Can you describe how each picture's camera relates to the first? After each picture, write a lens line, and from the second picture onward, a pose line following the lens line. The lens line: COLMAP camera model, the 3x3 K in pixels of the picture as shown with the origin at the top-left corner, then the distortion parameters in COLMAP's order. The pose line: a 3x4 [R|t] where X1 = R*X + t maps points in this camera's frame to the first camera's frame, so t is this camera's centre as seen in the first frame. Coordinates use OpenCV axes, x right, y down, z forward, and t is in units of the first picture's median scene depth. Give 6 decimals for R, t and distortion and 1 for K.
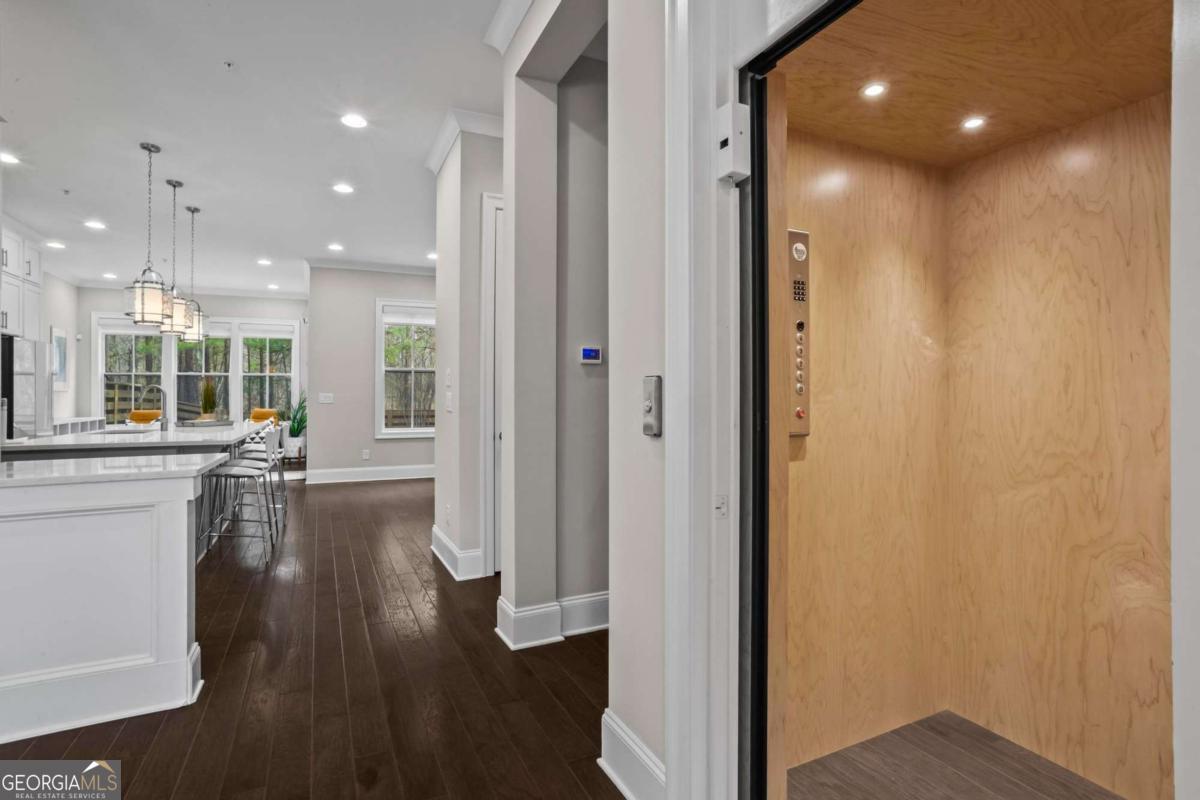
lens RADIAL K [[586.8, 0, 586.8], [0, 586.8, 389.5], [0, 0, 1]] dist [-0.024906, 0.013688]
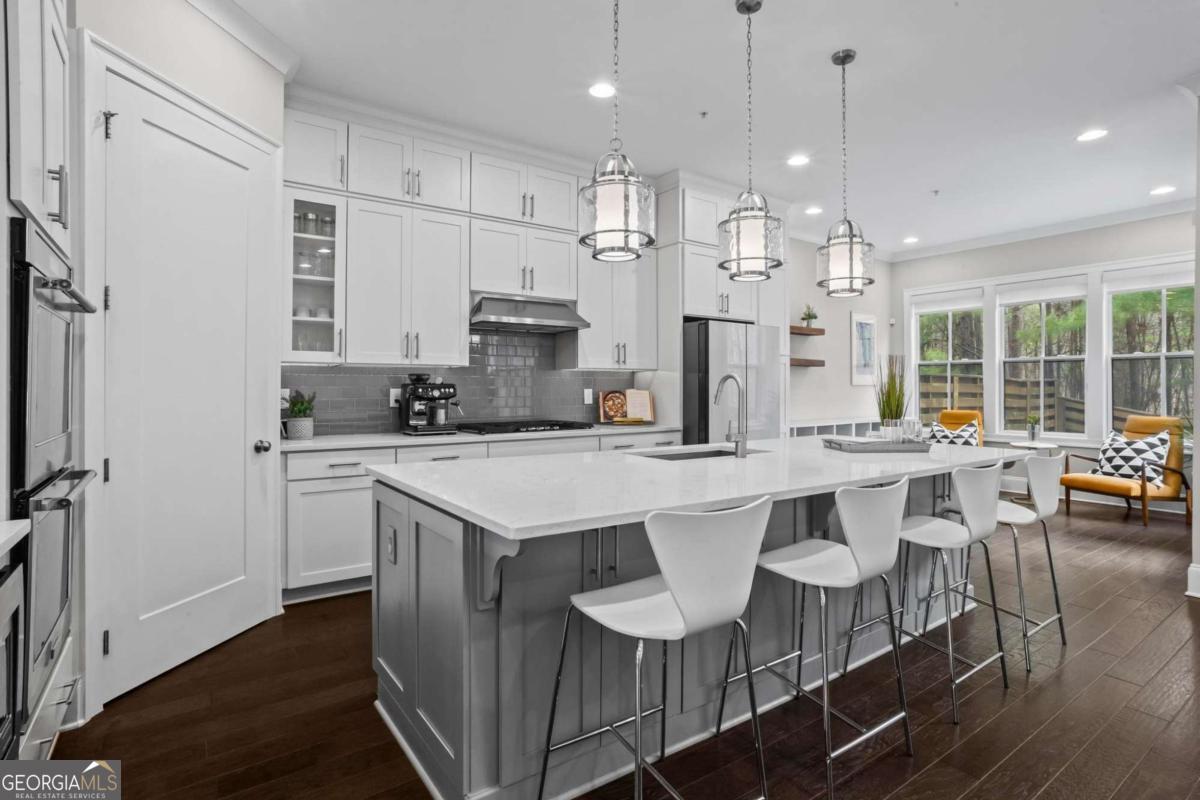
lens RADIAL K [[586.8, 0, 589.2], [0, 586.8, 384.4], [0, 0, 1]] dist [-0.024906, 0.013688]
pose [[0.173624, -0.004849, -0.984800, -0.121145], [0.008344, 0.999959, -0.003453, 0.001176], [0.984777, -0.007618, 0.173657, 0.455920]]
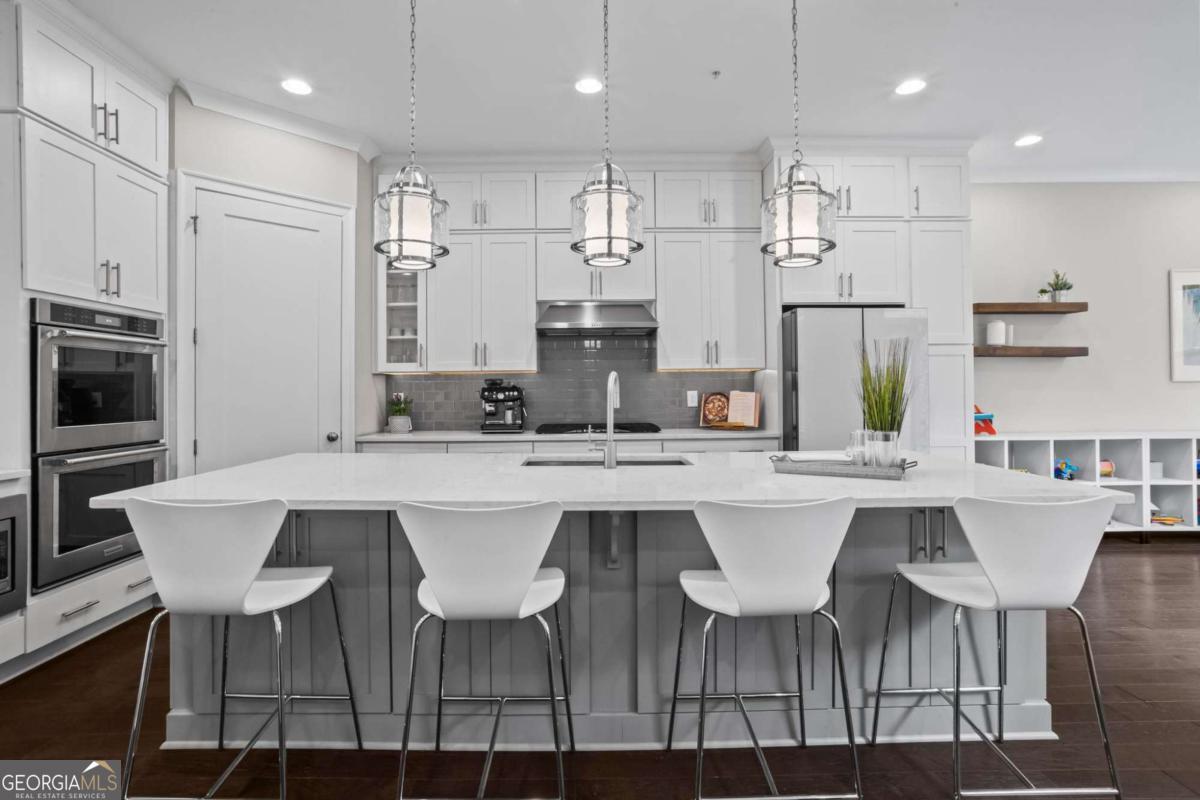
lens RADIAL K [[541.0, 0, 590.0], [0, 541.0, 388.6], [0, 0, 1]] dist [-0.022070, 0.003586]
pose [[-0.405695, -0.002236, -0.914006, -0.191951], [0.016702, 0.999812, -0.009859, 0.004916], [0.913856, -0.019266, -0.405582, 0.679593]]
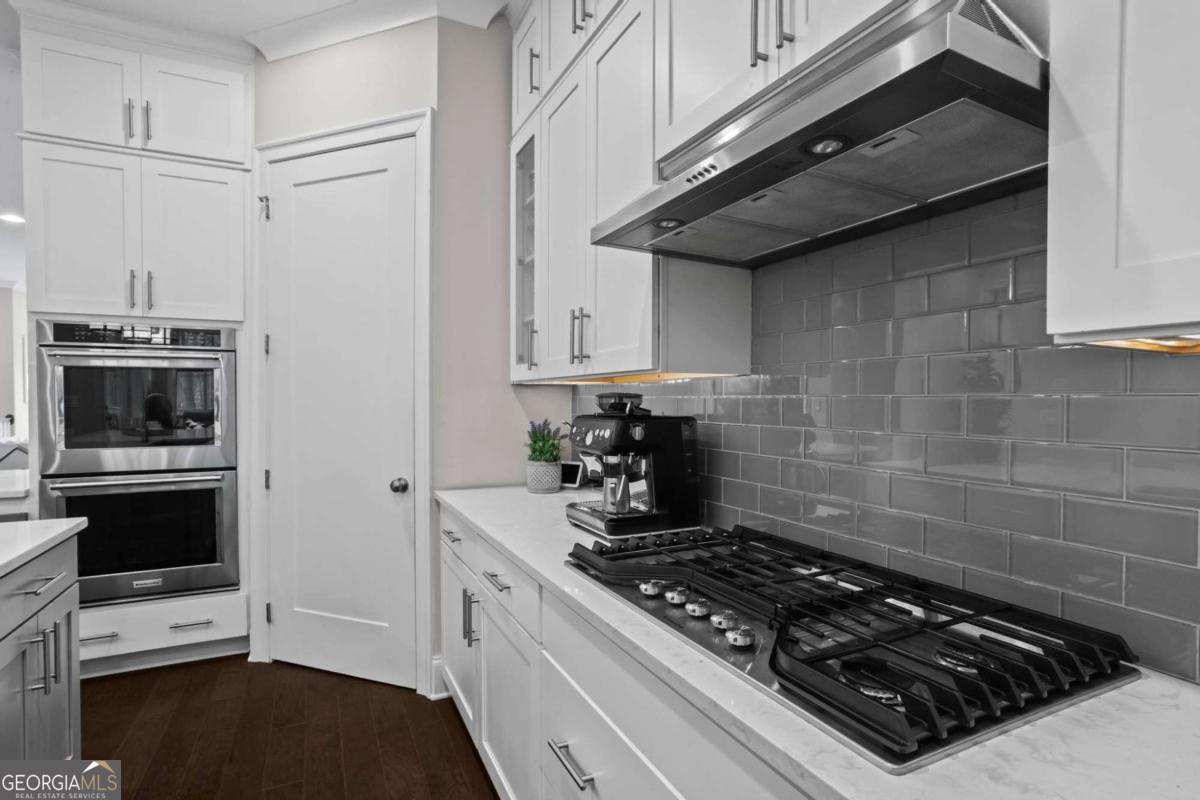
lens RADIAL K [[586.8, 0, 607.1], [0, 586.8, 406.3], [0, 0, 1]] dist [-0.024906, 0.013688]
pose [[-0.999709, -0.002494, -0.023980, -0.588778], [-0.002694, 0.999962, 0.008274, -0.007083], [0.023959, 0.008336, -0.999678, 0.620377]]
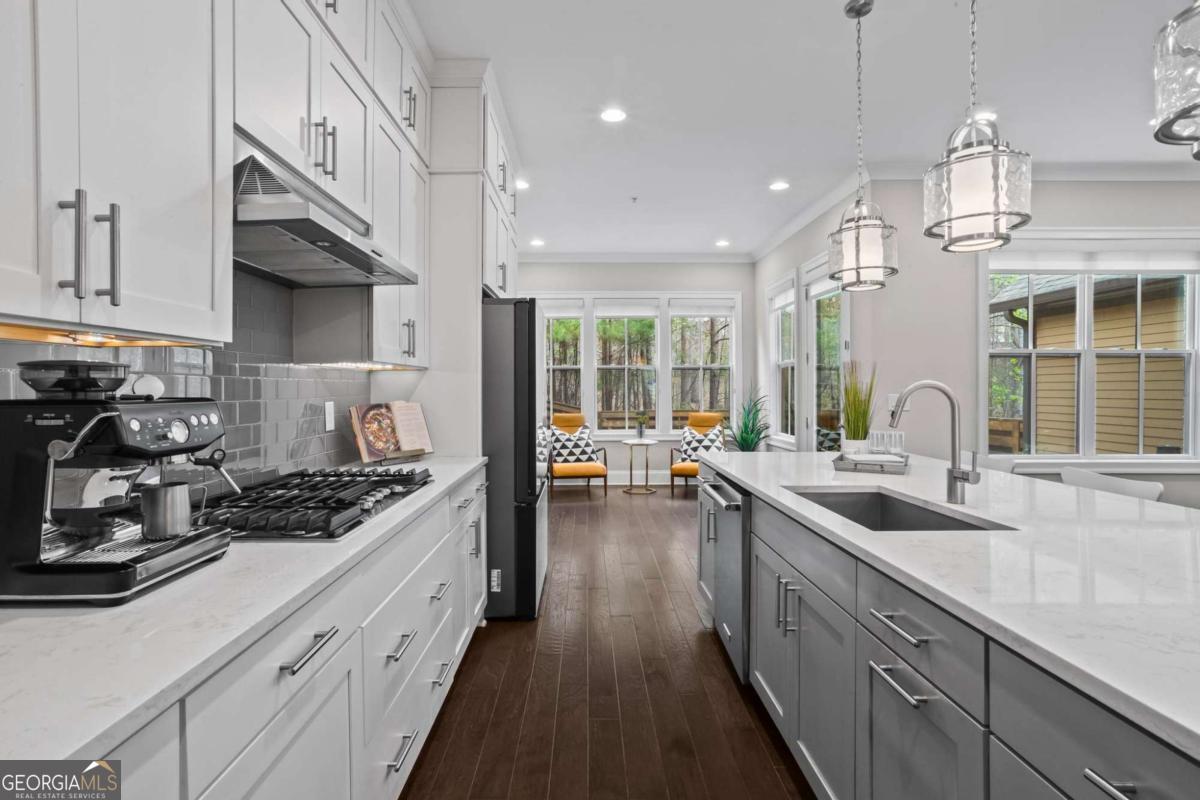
lens RADIAL K [[586.8, 0, 607.3], [0, 586.8, 389.3], [0, 0, 1]] dist [-0.024906, 0.013688]
pose [[0.917313, -0.003276, -0.398153, -0.451114], [0.007425, 0.999933, 0.008881, -0.004477], [0.398097, -0.011103, 0.917276, 0.336762]]
